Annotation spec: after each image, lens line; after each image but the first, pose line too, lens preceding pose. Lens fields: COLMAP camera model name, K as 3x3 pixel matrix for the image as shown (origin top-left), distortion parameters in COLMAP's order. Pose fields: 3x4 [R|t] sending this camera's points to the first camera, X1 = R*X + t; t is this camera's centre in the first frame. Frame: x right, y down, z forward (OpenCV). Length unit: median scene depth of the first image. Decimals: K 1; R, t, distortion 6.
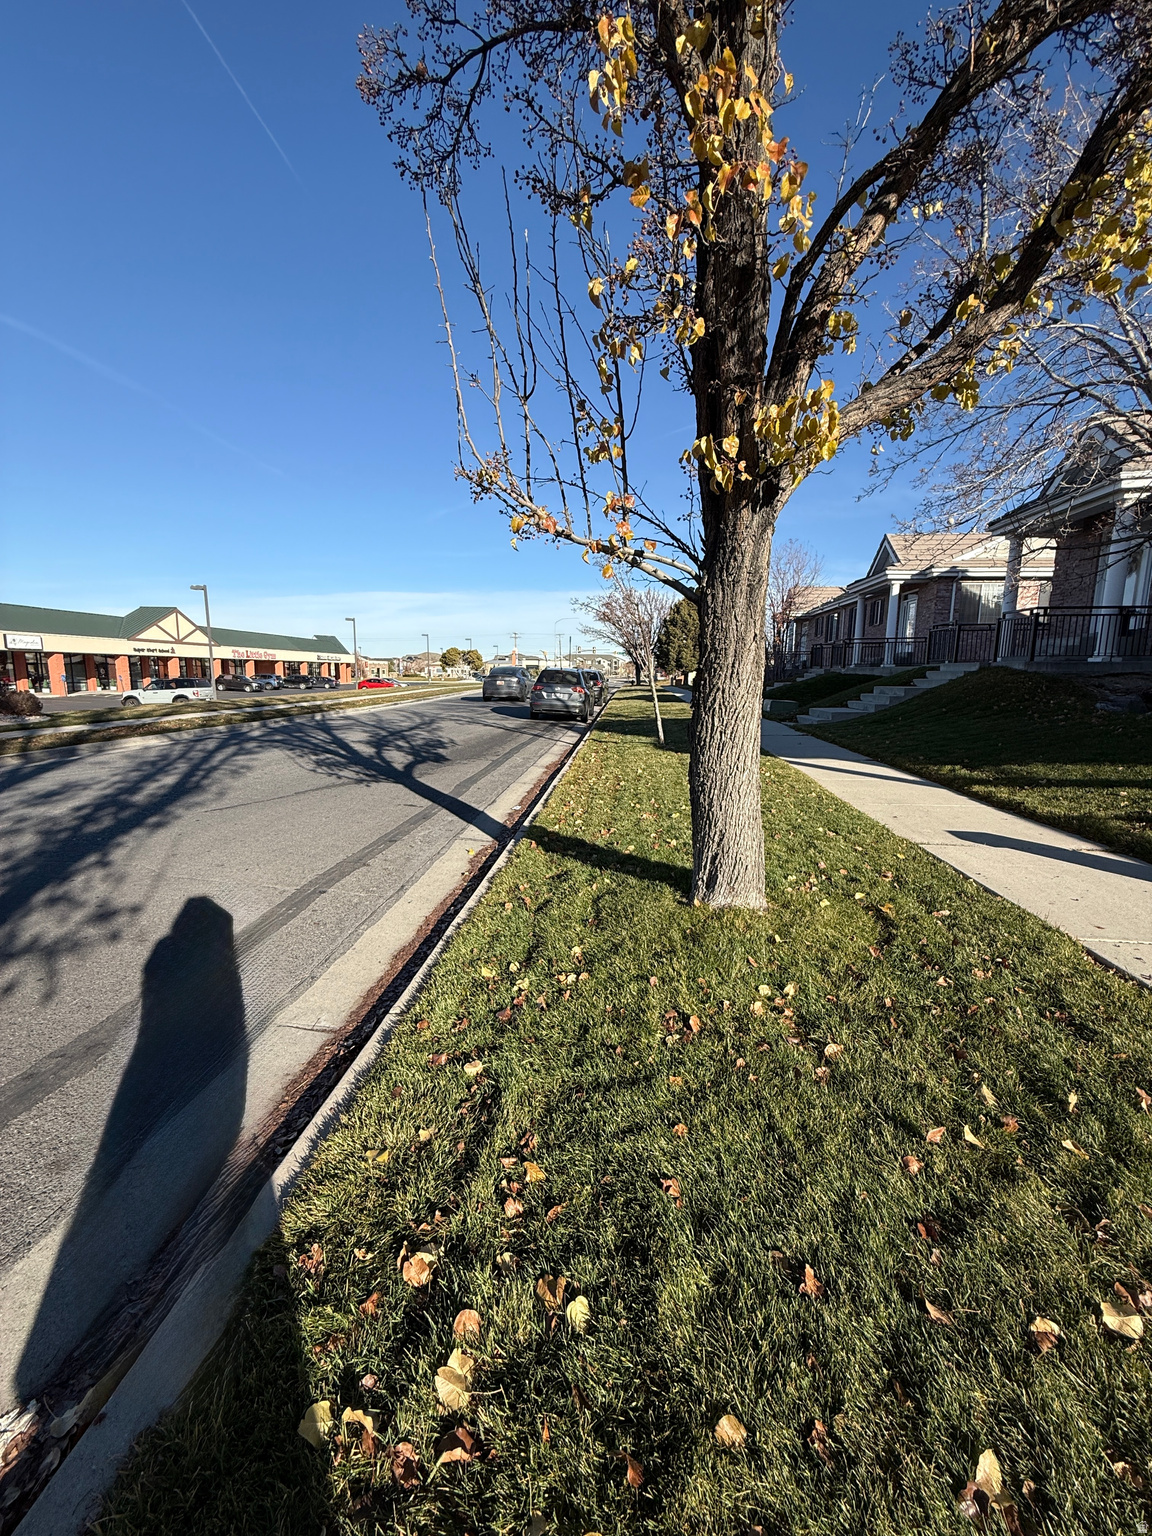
lens RADIAL K [[607.6, 0, 576.0], [0, 607.6, 768.0], [0, 0, 1]] dist [-0.000384, 0.000529]
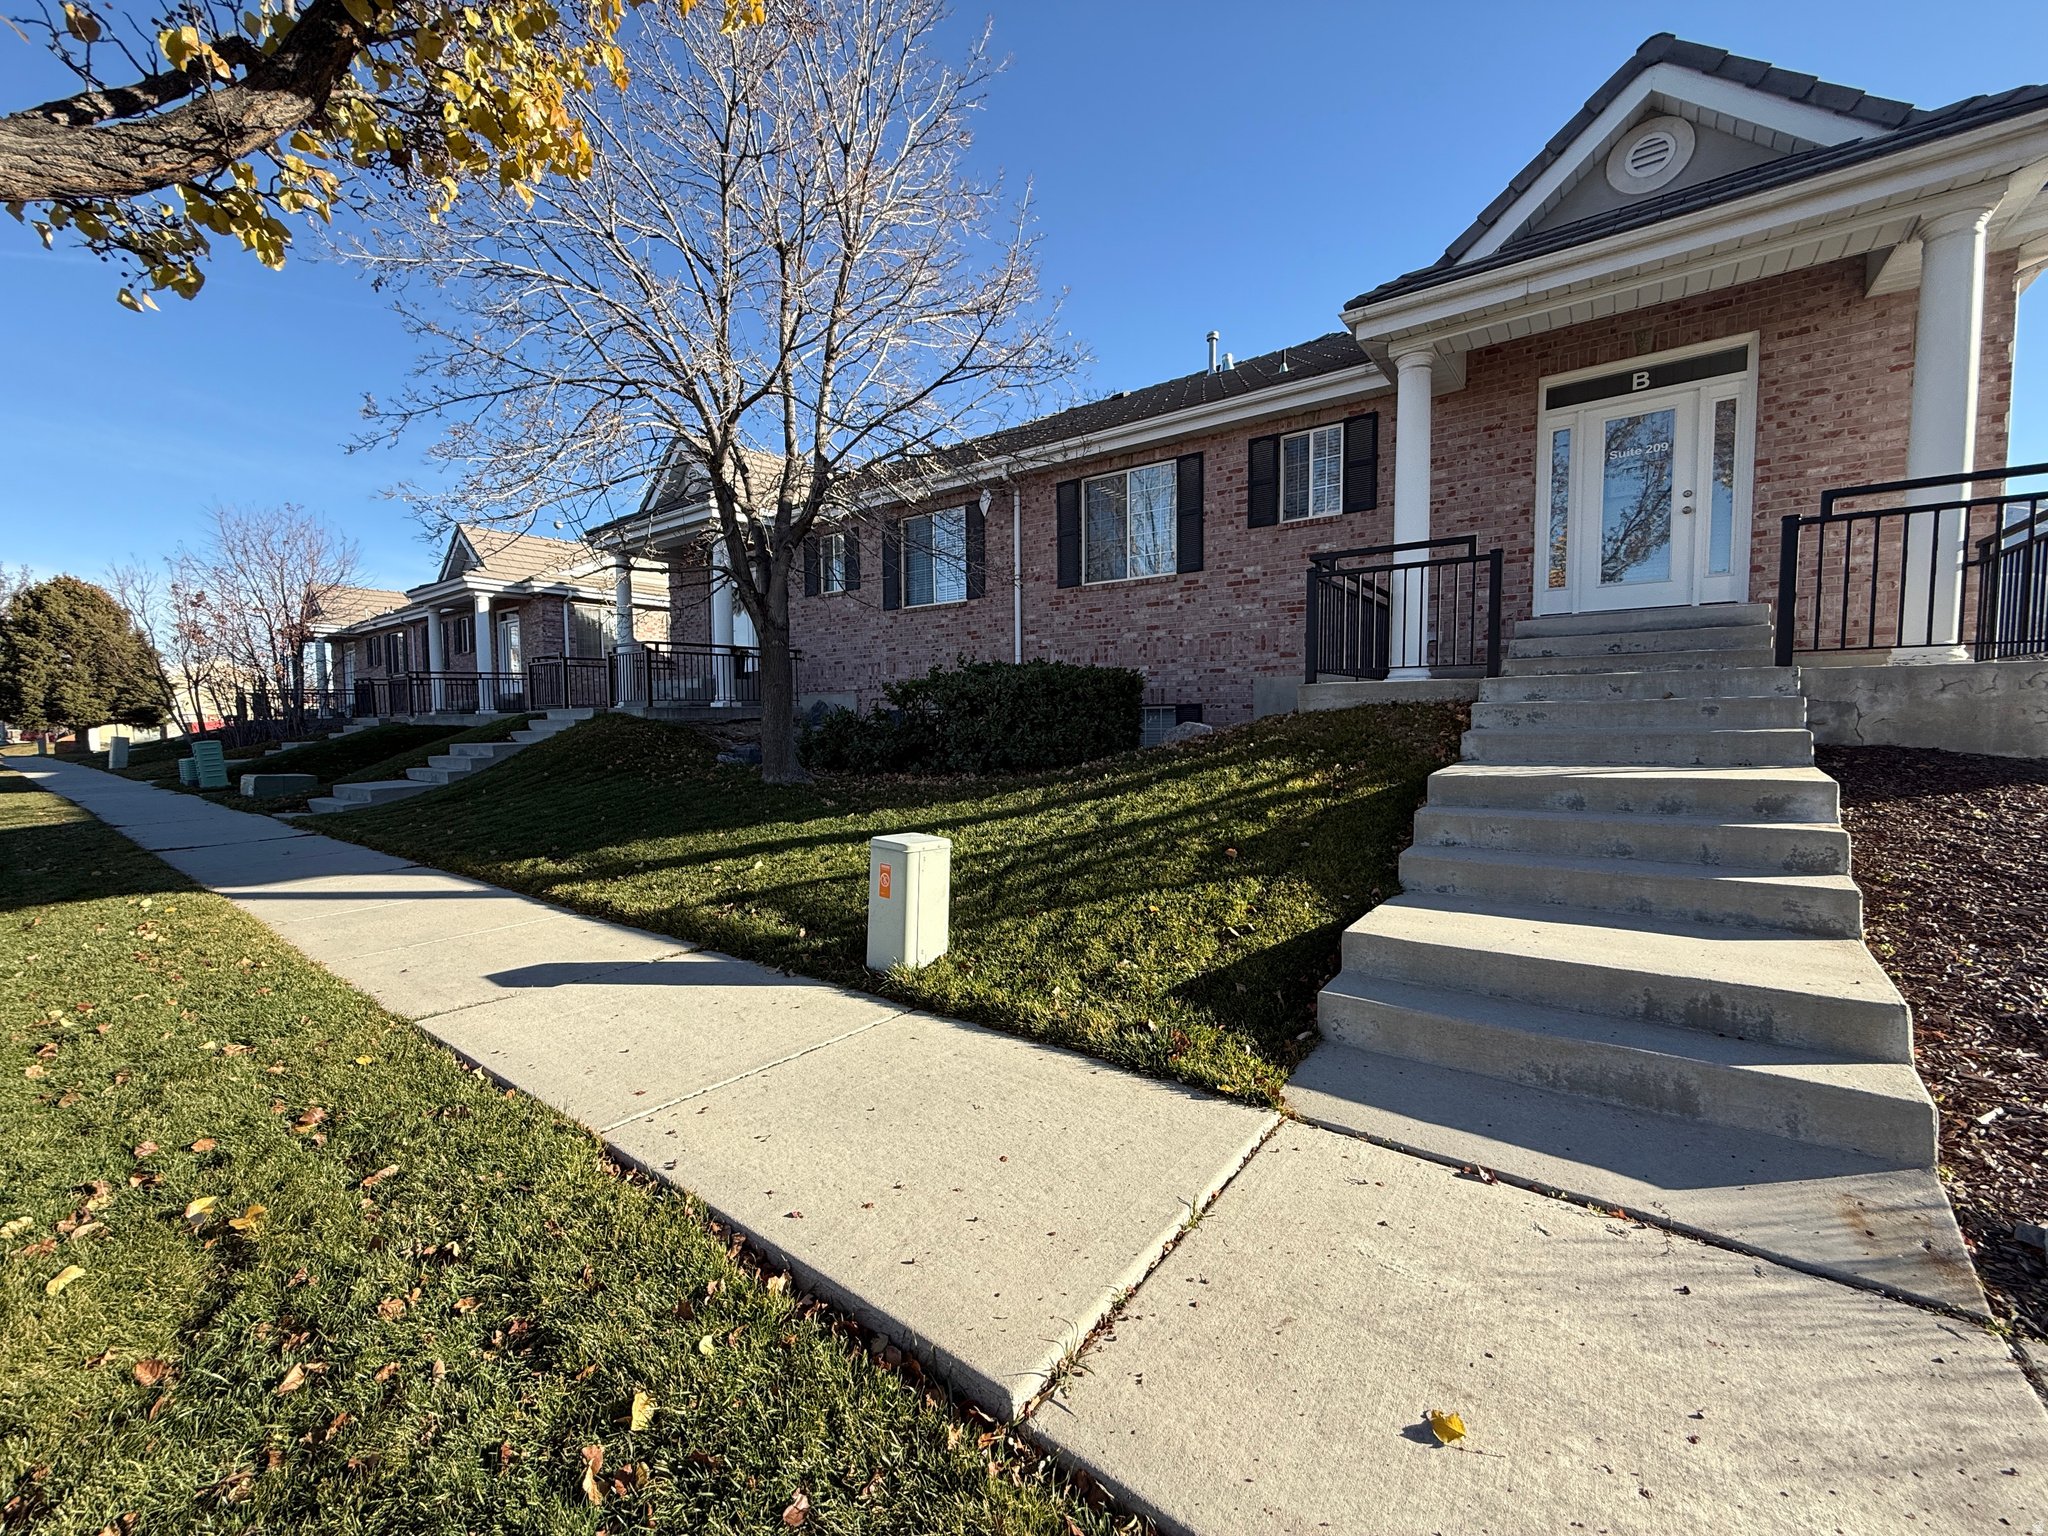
lens RADIAL K [[810.1, 0, 1015.0], [0, 810.1, 767.9], [0, 0, 1]] dist [-0.000384, 0.000529]
pose [[0.533152, -0.066476, 0.843404, 0.099462], [0.146571, 0.989091, -0.014695, -0.008496], [-0.833226, 0.131453, 0.537080, 0.028821]]
